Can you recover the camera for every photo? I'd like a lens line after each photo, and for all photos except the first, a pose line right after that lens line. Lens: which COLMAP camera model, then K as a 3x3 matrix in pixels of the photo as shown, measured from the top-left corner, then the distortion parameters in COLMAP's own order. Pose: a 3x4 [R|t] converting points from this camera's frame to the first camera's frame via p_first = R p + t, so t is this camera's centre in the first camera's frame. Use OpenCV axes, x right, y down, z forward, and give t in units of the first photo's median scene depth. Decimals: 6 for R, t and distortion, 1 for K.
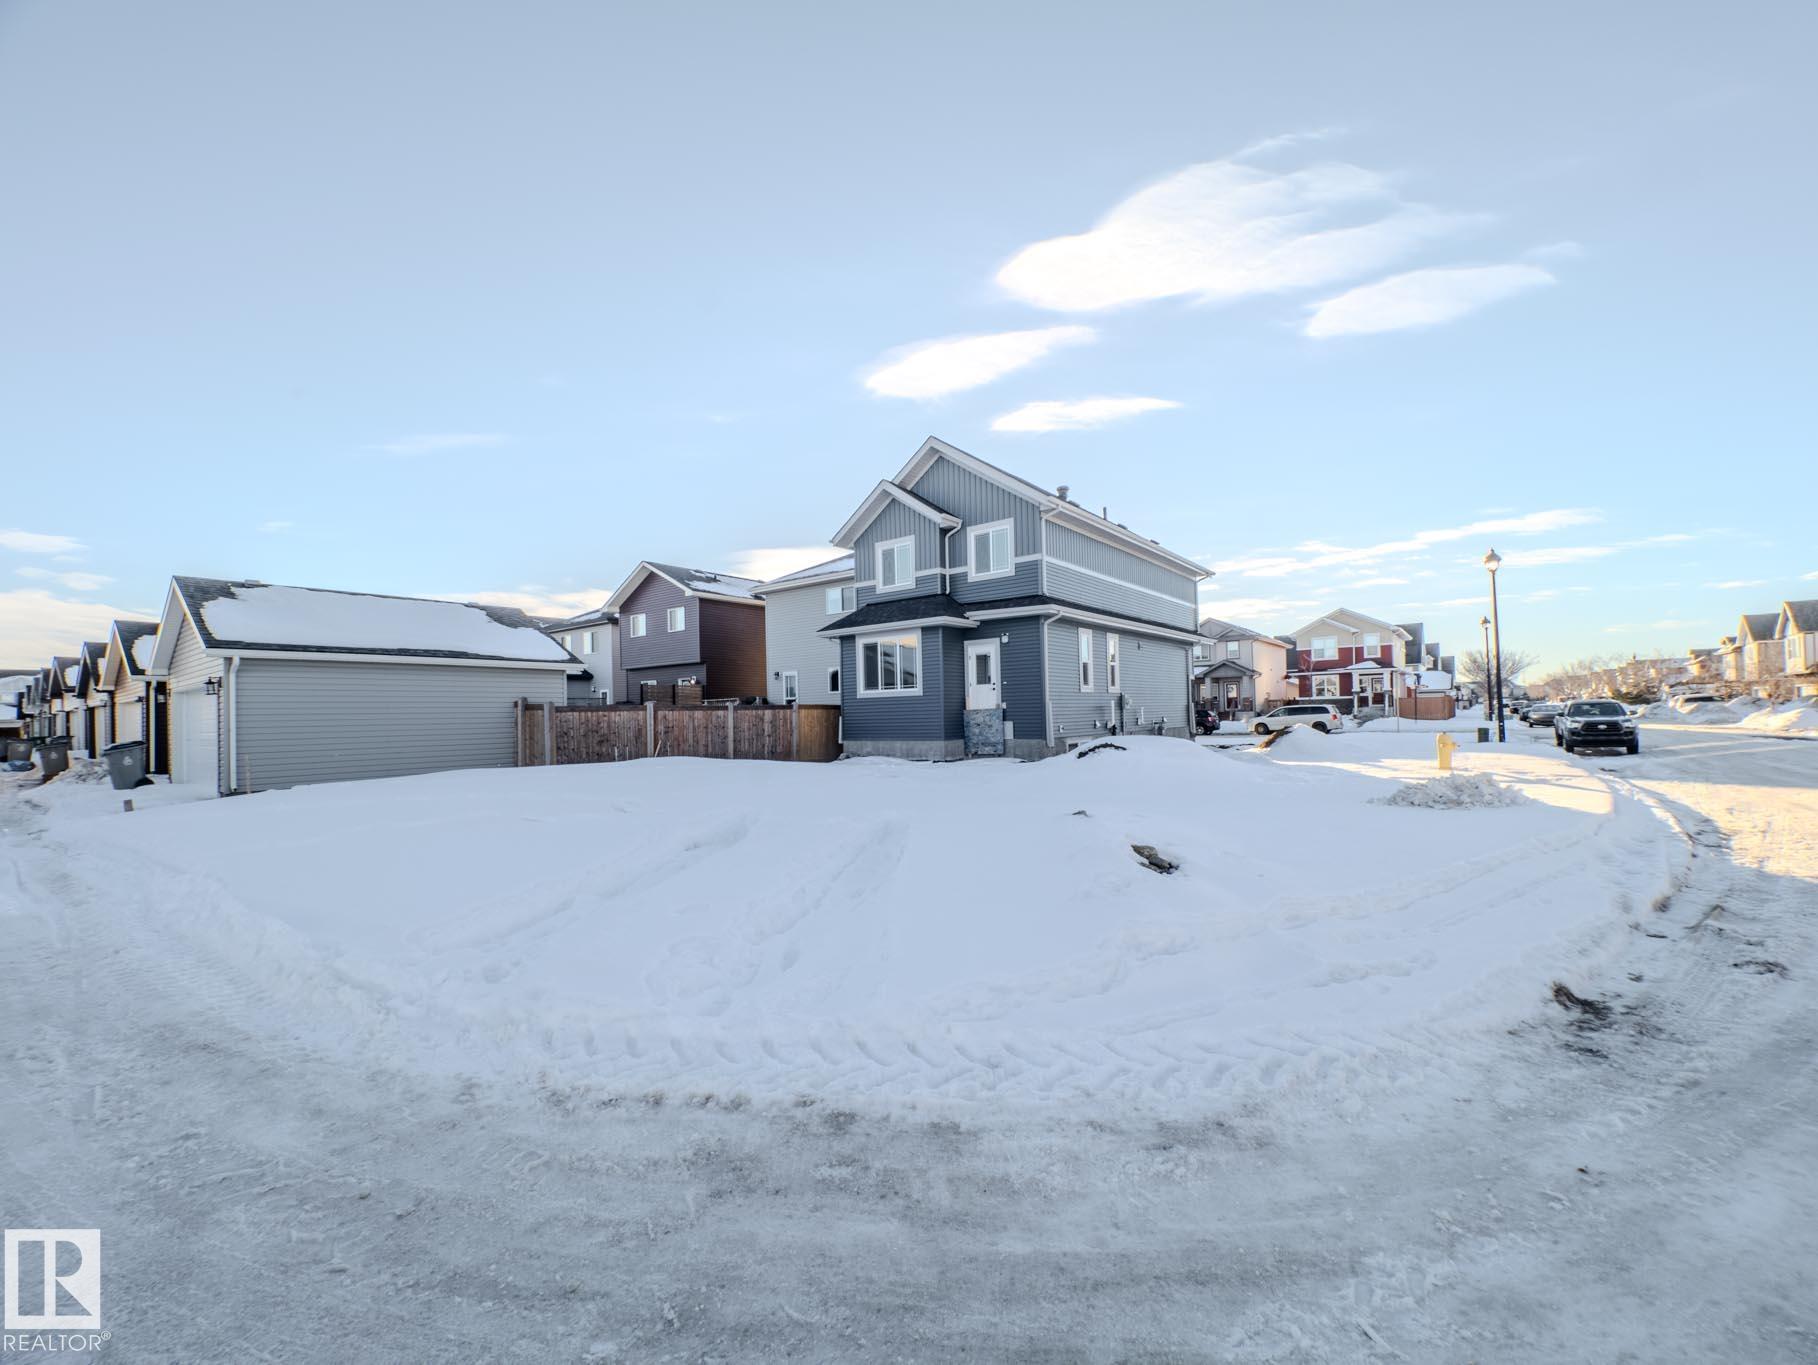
lens RADIAL K [[723.4, 0, 909.1], [0, 723.4, 682.5], [0, 0, 1]] dist [-0.007045, -0.000718]
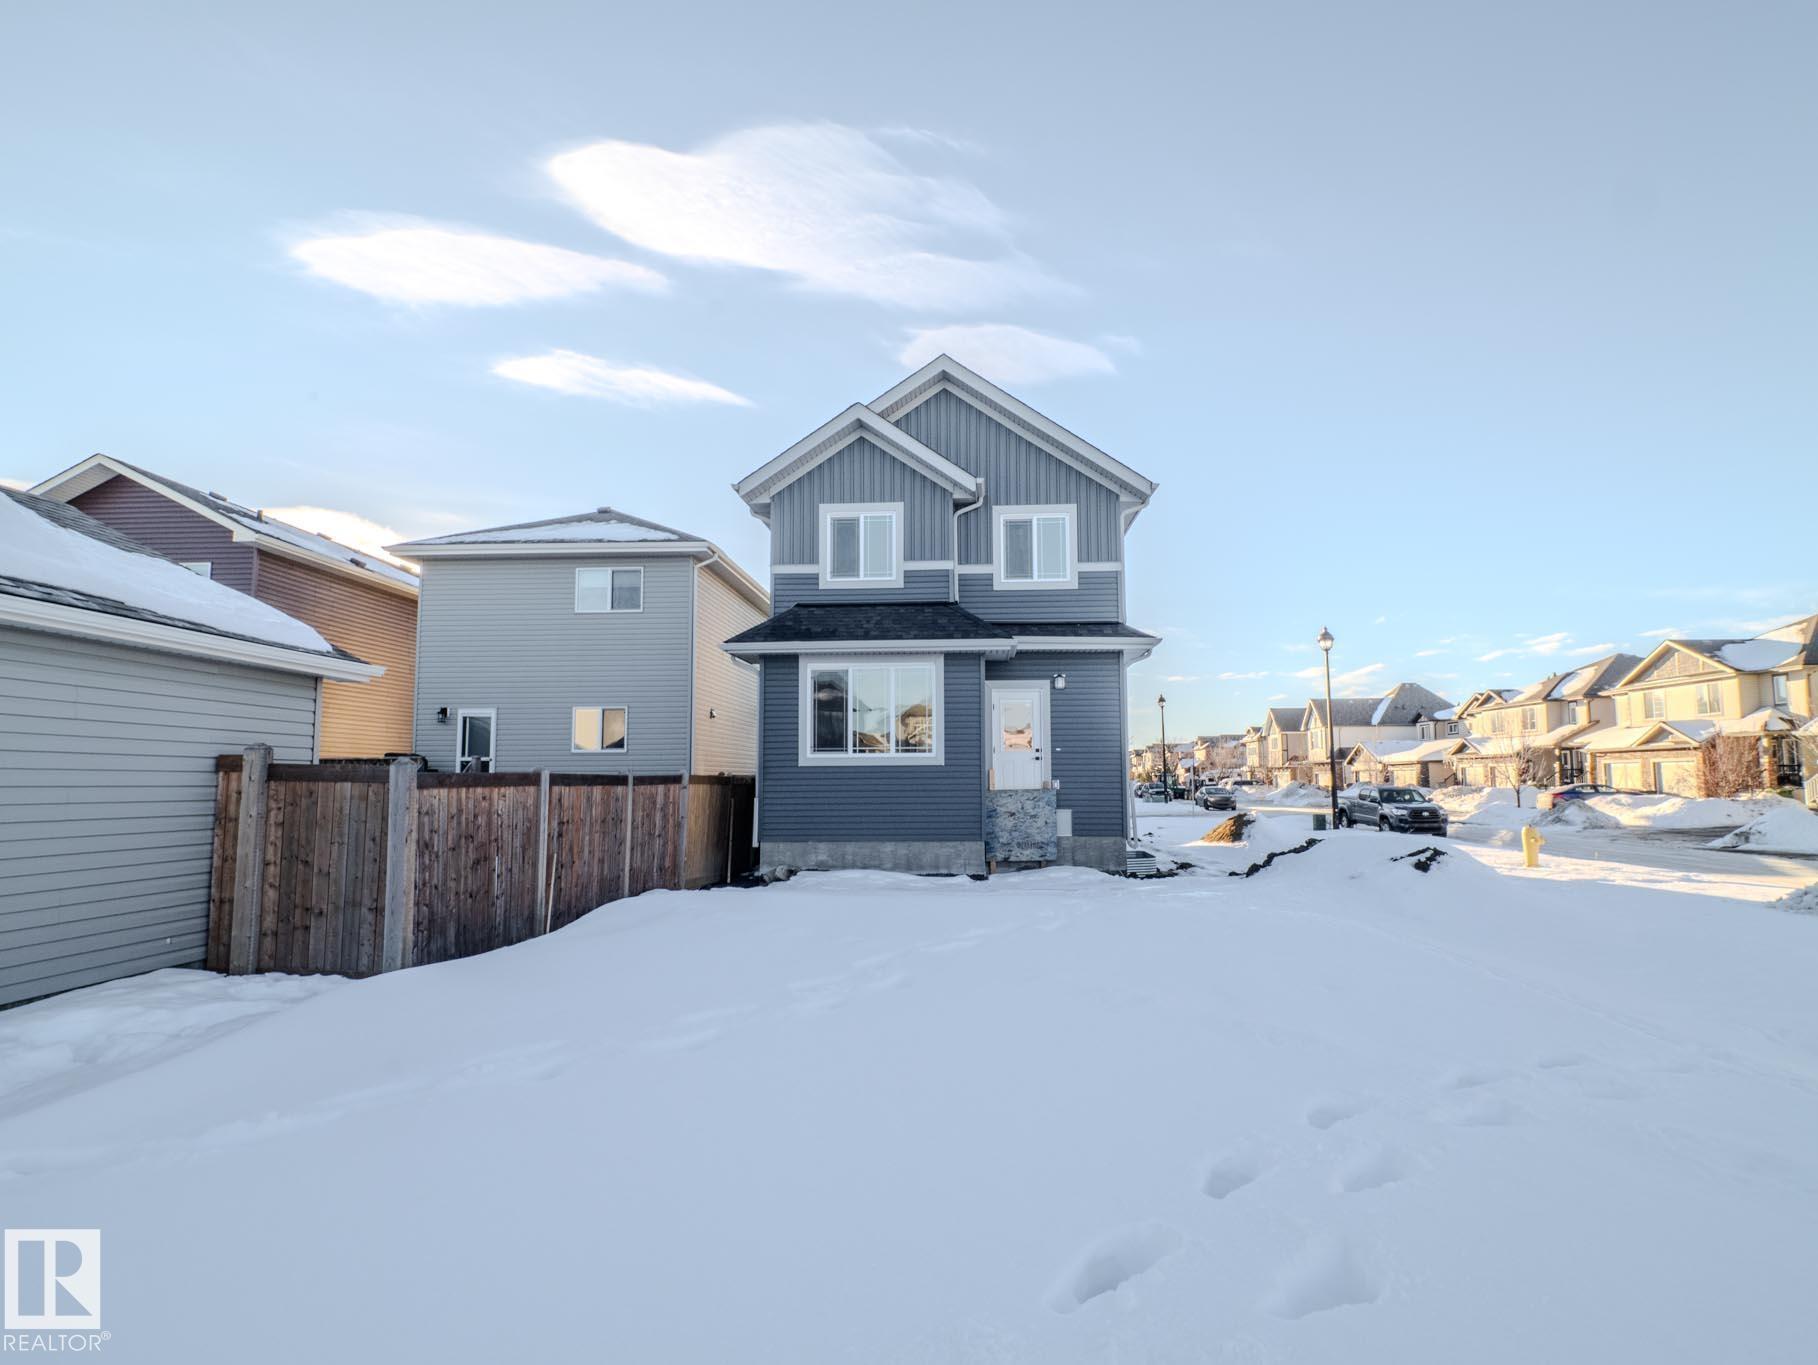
lens RADIAL K [[949.6, 0, 912.3], [0, 949.6, 689.5], [0, 0, 1]] dist [0.000326, -0.000934]
pose [[0.827103, 0.071712, 0.557457, -0.422530], [-0.039116, 0.996767, -0.070188, 0.010417], [-0.560688, 0.036247, 0.827233, 0.333908]]
